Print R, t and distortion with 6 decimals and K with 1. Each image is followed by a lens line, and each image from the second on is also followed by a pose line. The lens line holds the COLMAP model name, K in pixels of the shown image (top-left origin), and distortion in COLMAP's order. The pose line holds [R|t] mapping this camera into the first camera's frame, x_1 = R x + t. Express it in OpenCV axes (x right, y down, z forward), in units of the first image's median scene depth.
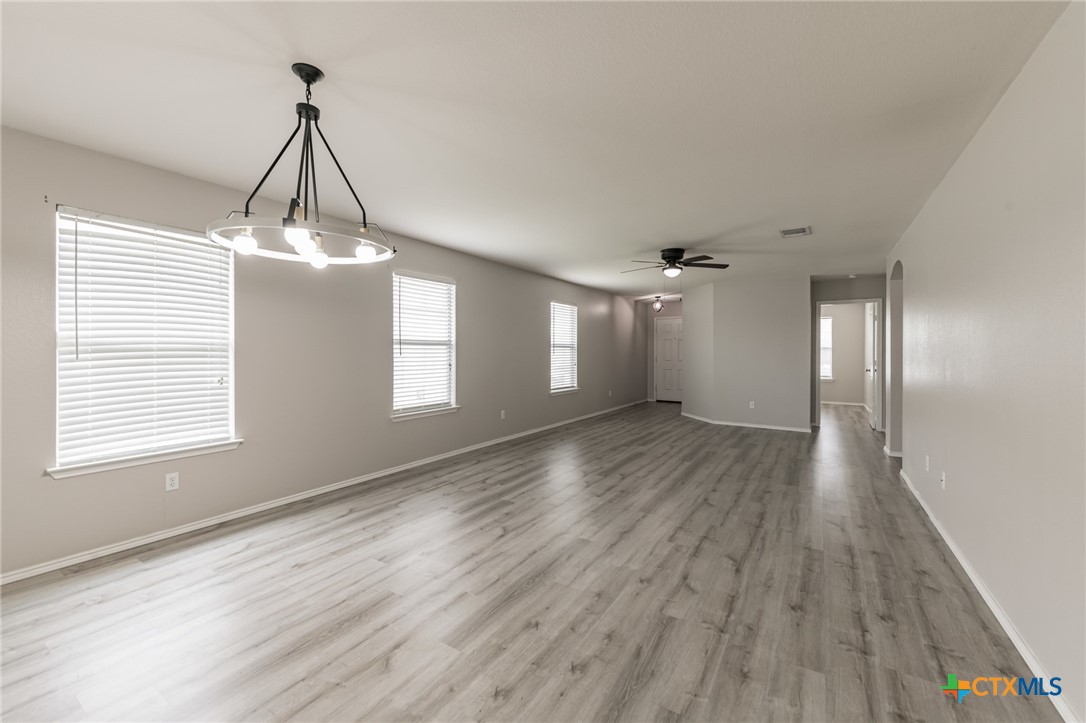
lens RADIAL K [[436.4, 0, 537.4], [0, 436.4, 352.0], [0, 0, 1]] dist [0.004939, -0.001619]
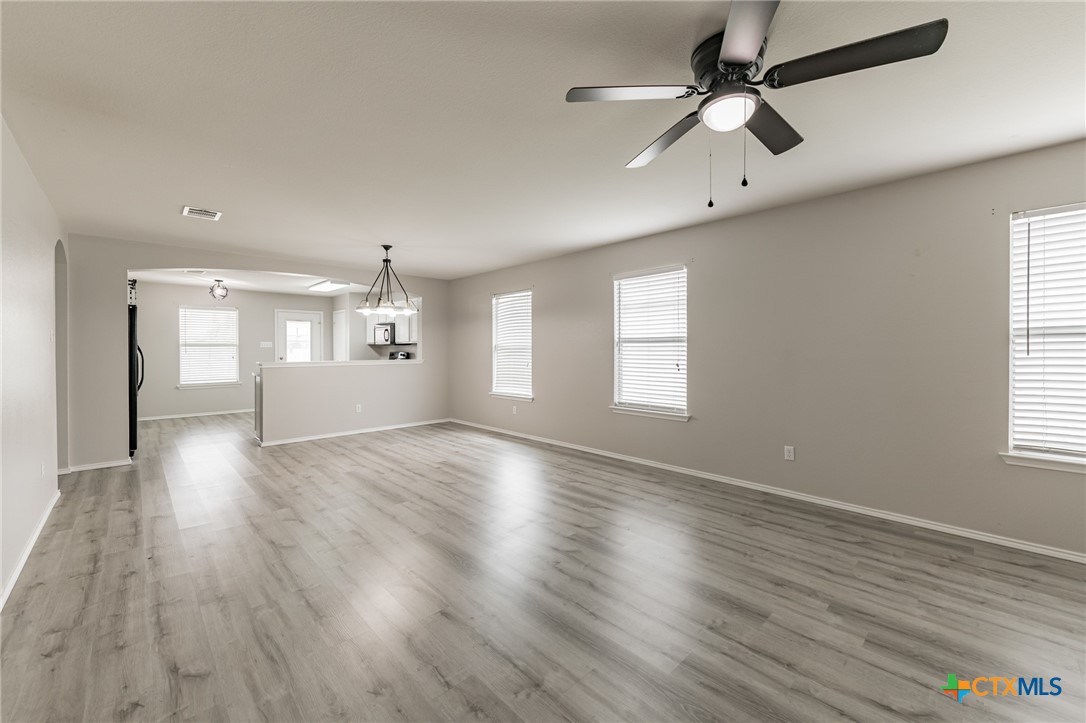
lens RADIAL K [[436.4, 0, 567.9], [0, 436.4, 354.5], [0, 0, 1]] dist [0.004939, -0.001619]
pose [[-0.210769, 0.010481, -0.977480, 1.055373], [0.000596, 0.999944, 0.010593, -0.000953], [0.977536, 0.001650, -0.210764, 1.496360]]
